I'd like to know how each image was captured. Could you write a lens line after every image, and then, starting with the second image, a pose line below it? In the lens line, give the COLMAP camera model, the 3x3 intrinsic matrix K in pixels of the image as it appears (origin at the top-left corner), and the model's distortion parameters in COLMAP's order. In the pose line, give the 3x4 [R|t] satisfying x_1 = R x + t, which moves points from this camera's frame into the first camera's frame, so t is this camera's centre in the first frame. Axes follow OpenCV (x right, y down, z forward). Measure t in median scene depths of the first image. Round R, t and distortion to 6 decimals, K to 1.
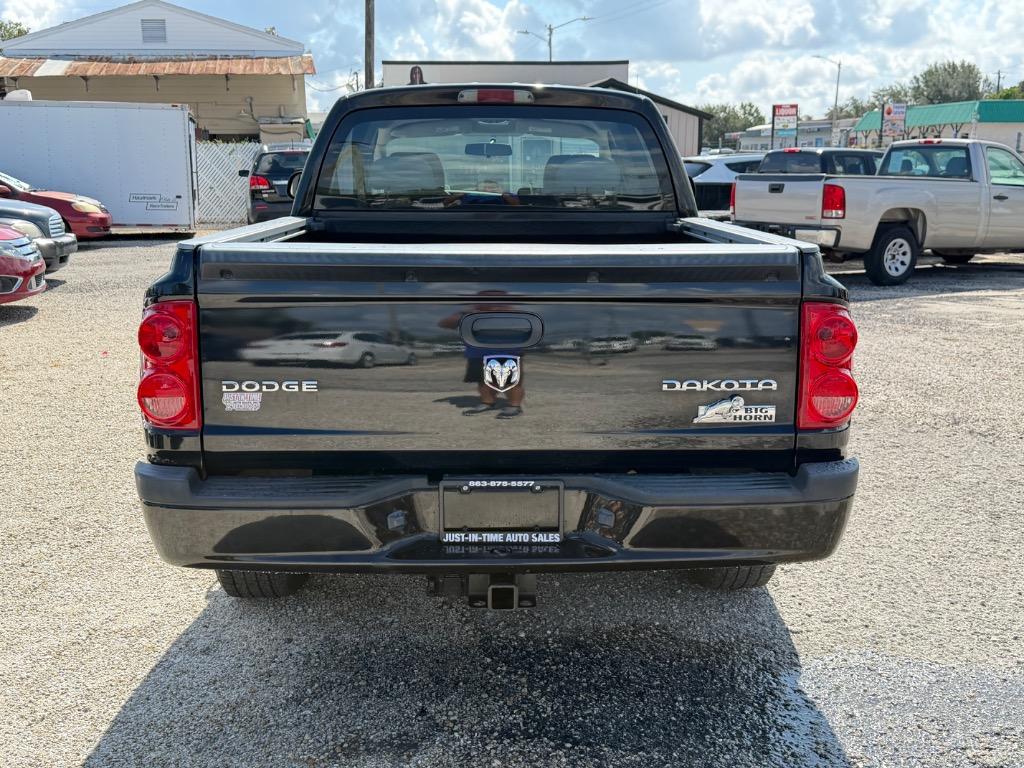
lens RADIAL K [[1180.0, 0, 522.1], [0, 1180.0, 390.3], [0, 0, 1]] dist [0.044640, 0.000000]
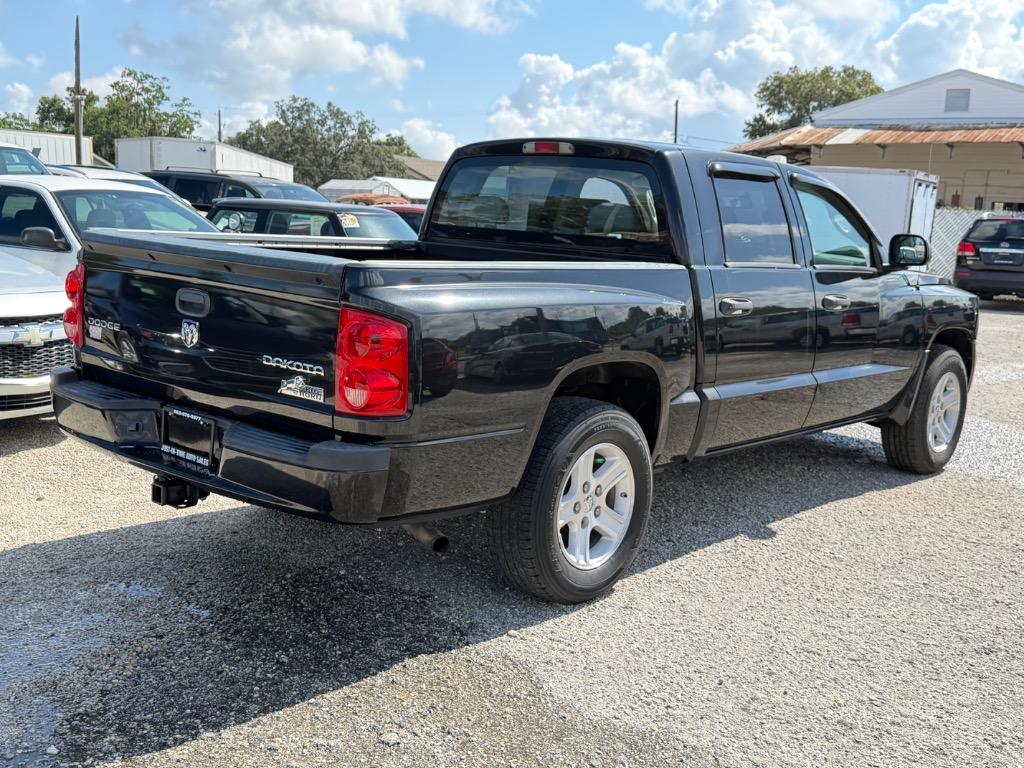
lens RADIAL K [[1180.0, 0, 510.9], [0, 1180.0, 375.9], [0, 0, 1]] dist [0.044640, 0.000000]
pose [[0.717335, 0.140744, -0.682365, 0.967769], [-0.187075, 0.982328, 0.005952, -0.036073], [0.671144, 0.123384, 0.730987, 0.194108]]
